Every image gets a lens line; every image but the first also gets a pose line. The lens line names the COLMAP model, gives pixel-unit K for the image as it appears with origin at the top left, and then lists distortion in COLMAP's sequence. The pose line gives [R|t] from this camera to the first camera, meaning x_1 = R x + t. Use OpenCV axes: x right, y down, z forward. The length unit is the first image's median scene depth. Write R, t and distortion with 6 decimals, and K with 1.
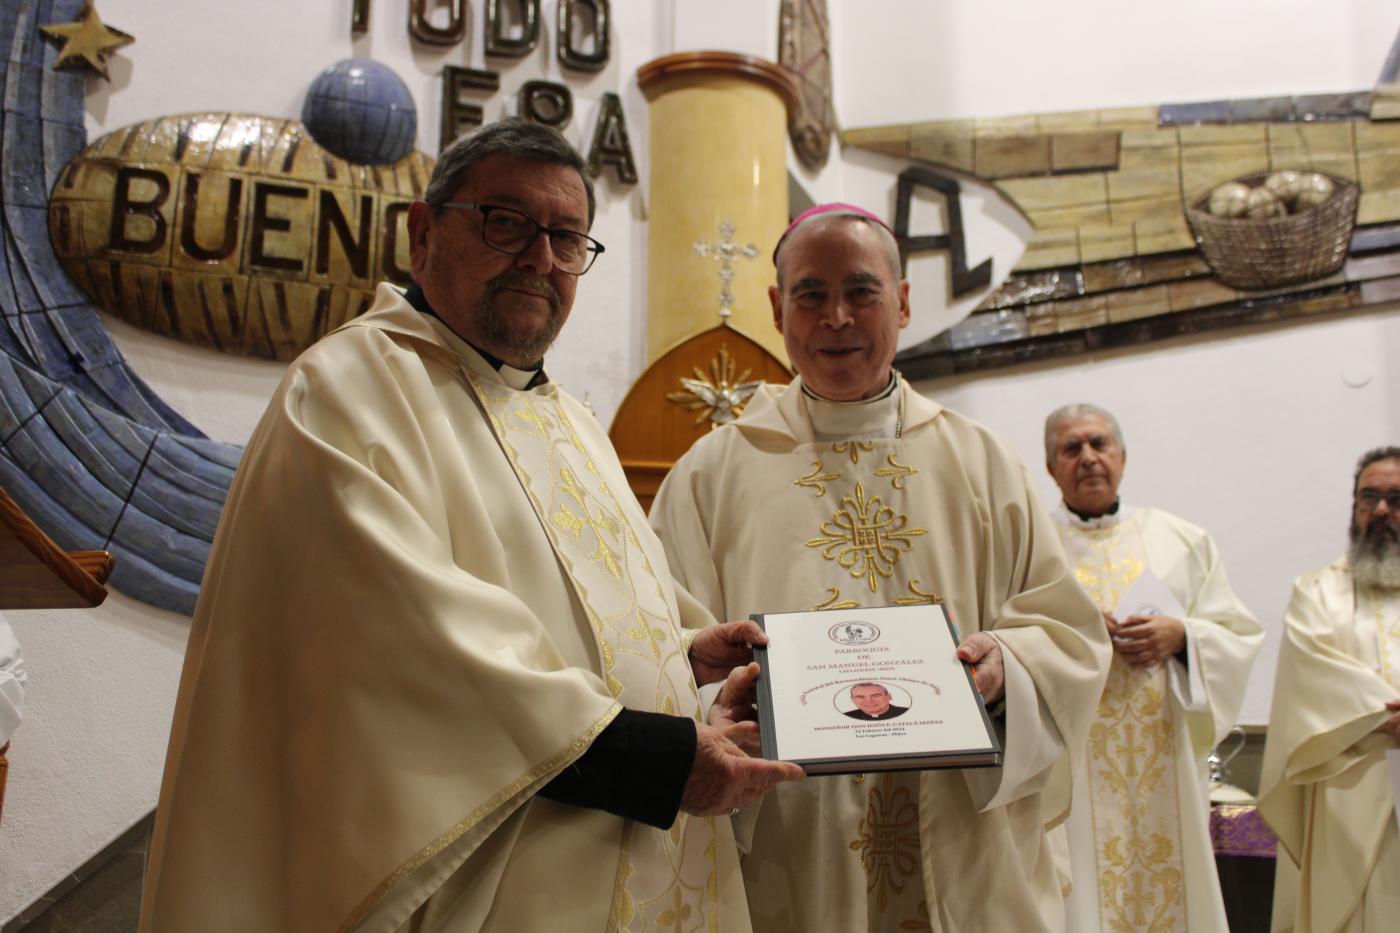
lens RADIAL K [[1331.1, 0, 700.0], [0, 1331.1, 466.5], [0, 0, 1]] dist [-0.142131, 0.136975]
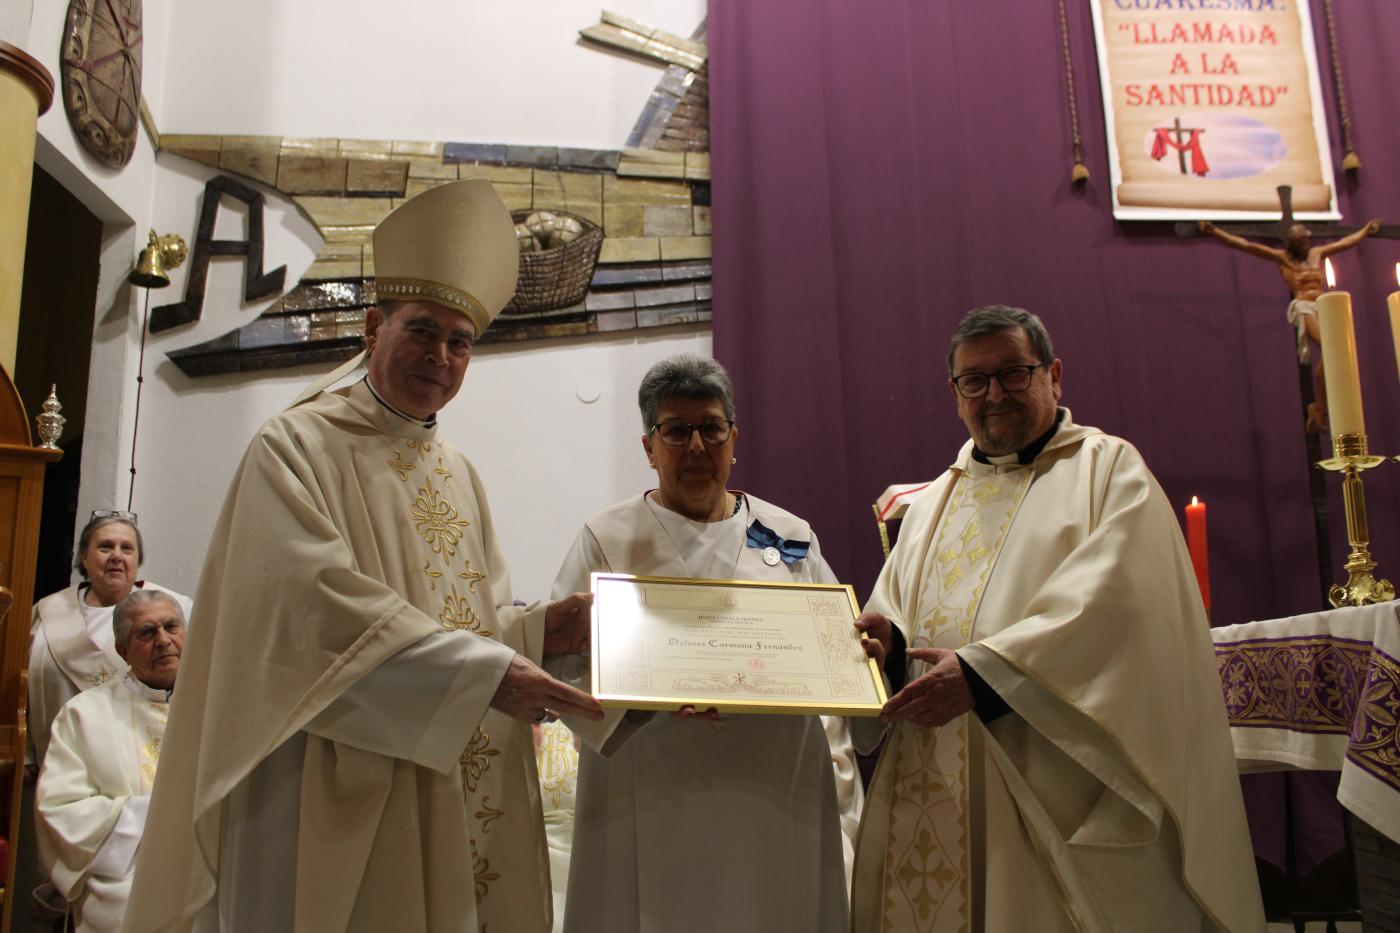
lens RADIAL K [[1235.0, 0, 700.0], [0, 1235.0, 466.5], [0, 0, 1]] dist [-0.162604, 0.165444]
pose [[0.923039, 0.046630, 0.381871, 0.181364], [-0.040176, 0.998883, -0.024861, 0.017380], [-0.382604, 0.007606, 0.923881, -0.045522]]
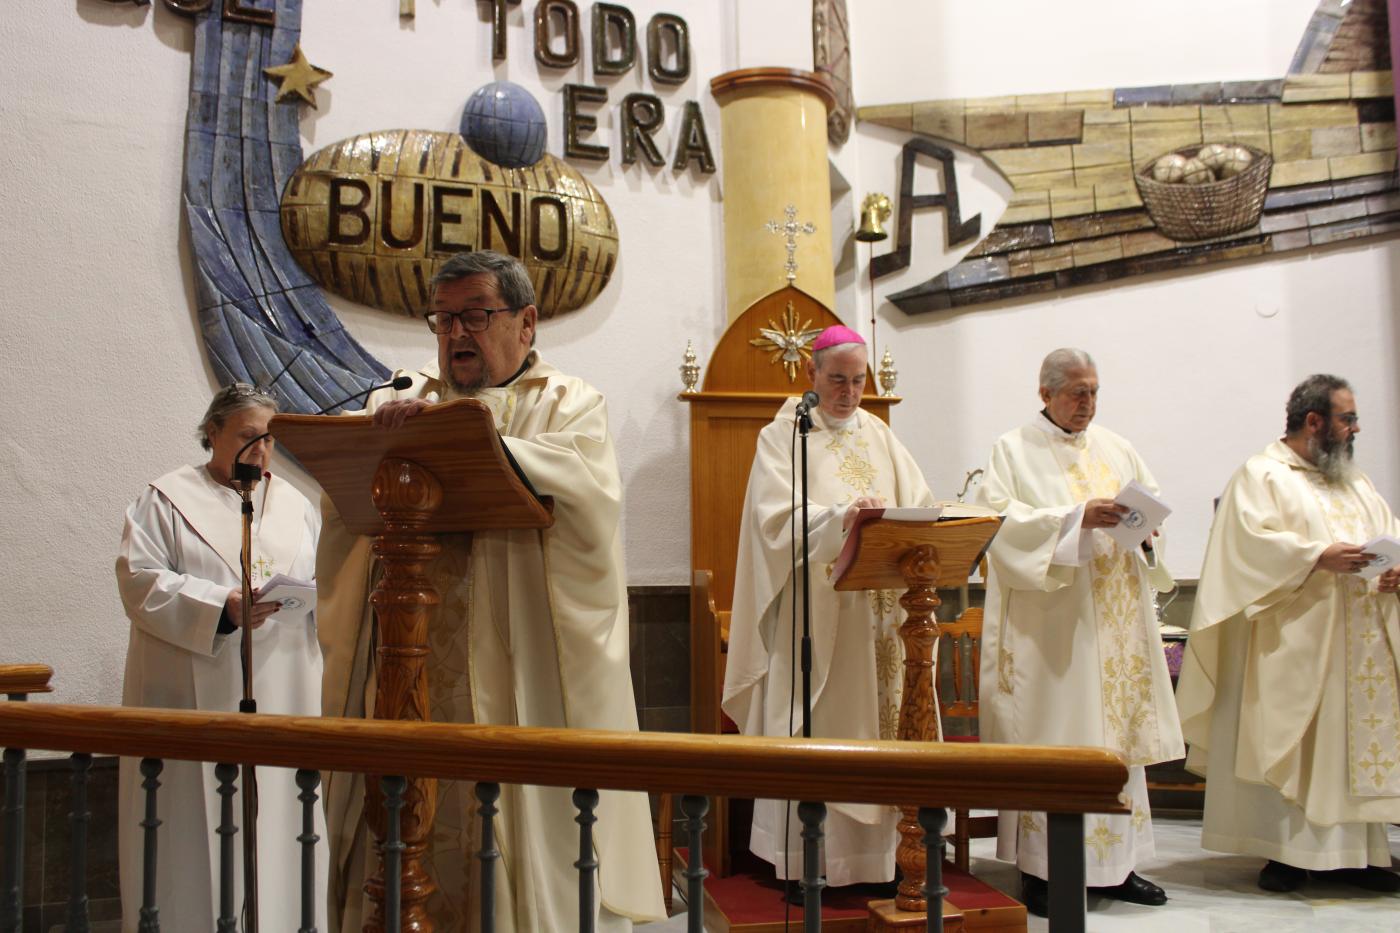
lens RADIAL K [[1235.0, 0, 700.0], [0, 1235.0, 466.5], [0, 0, 1]] dist [-0.162604, 0.165444]
pose [[0.999555, -0.022941, 0.019050, -0.078164], [0.021155, 0.995794, 0.089149, -0.031225], [-0.021015, -0.088707, 0.995836, -0.178875]]
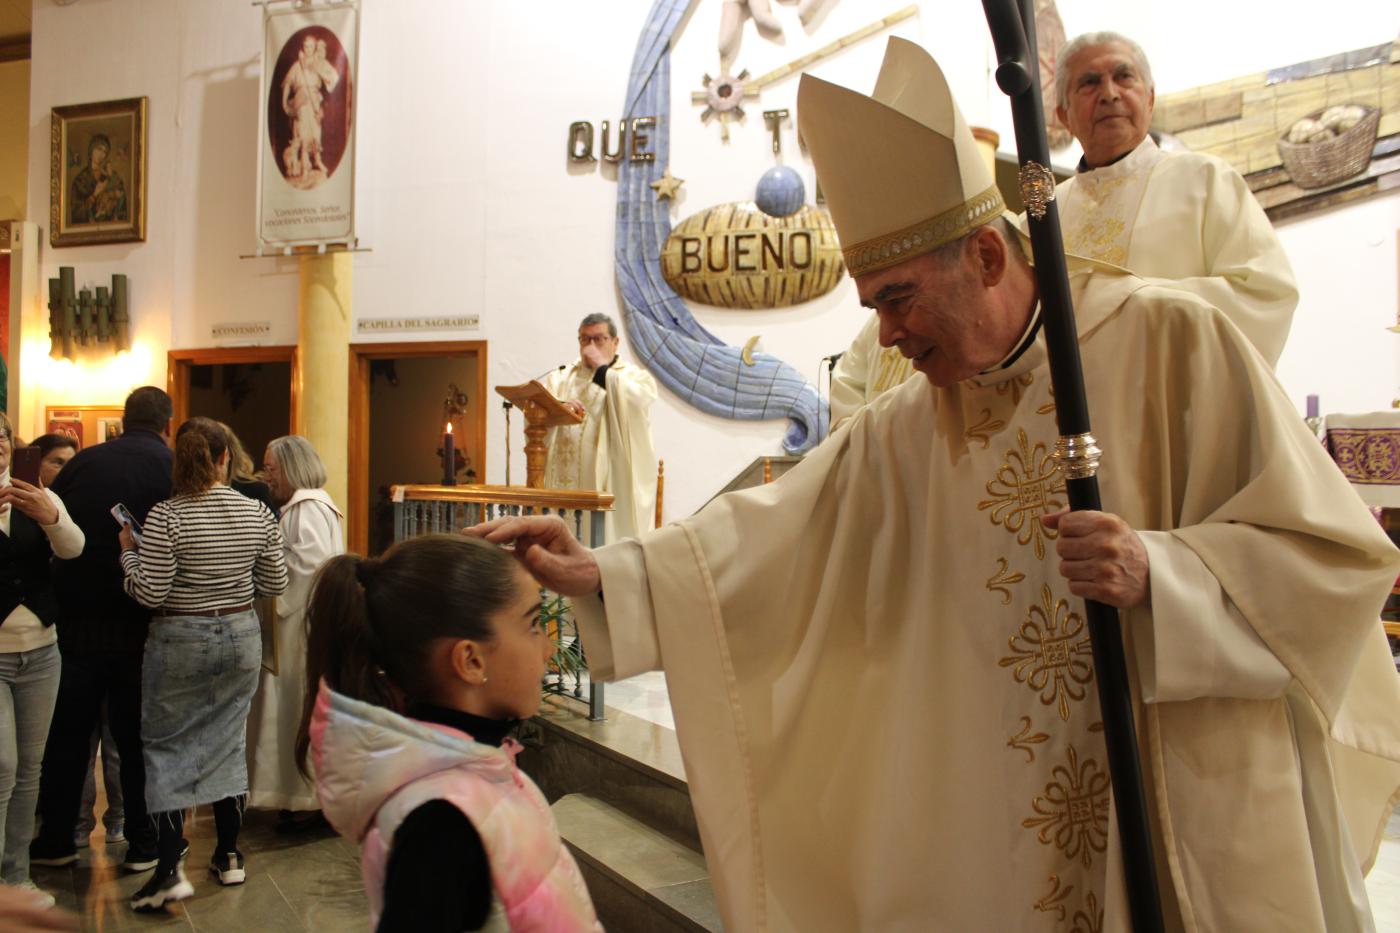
lens RADIAL K [[1172.6, 0, 706.3], [0, 1172.6, 463.8], [0, 0, 1]] dist [-0.178118, 0.169457]
pose [[0.806907, -0.014953, -0.590489, 0.639824], [0.111440, 0.985581, 0.127326, -0.063363], [0.580070, -0.168544, 0.796939, -0.580410]]
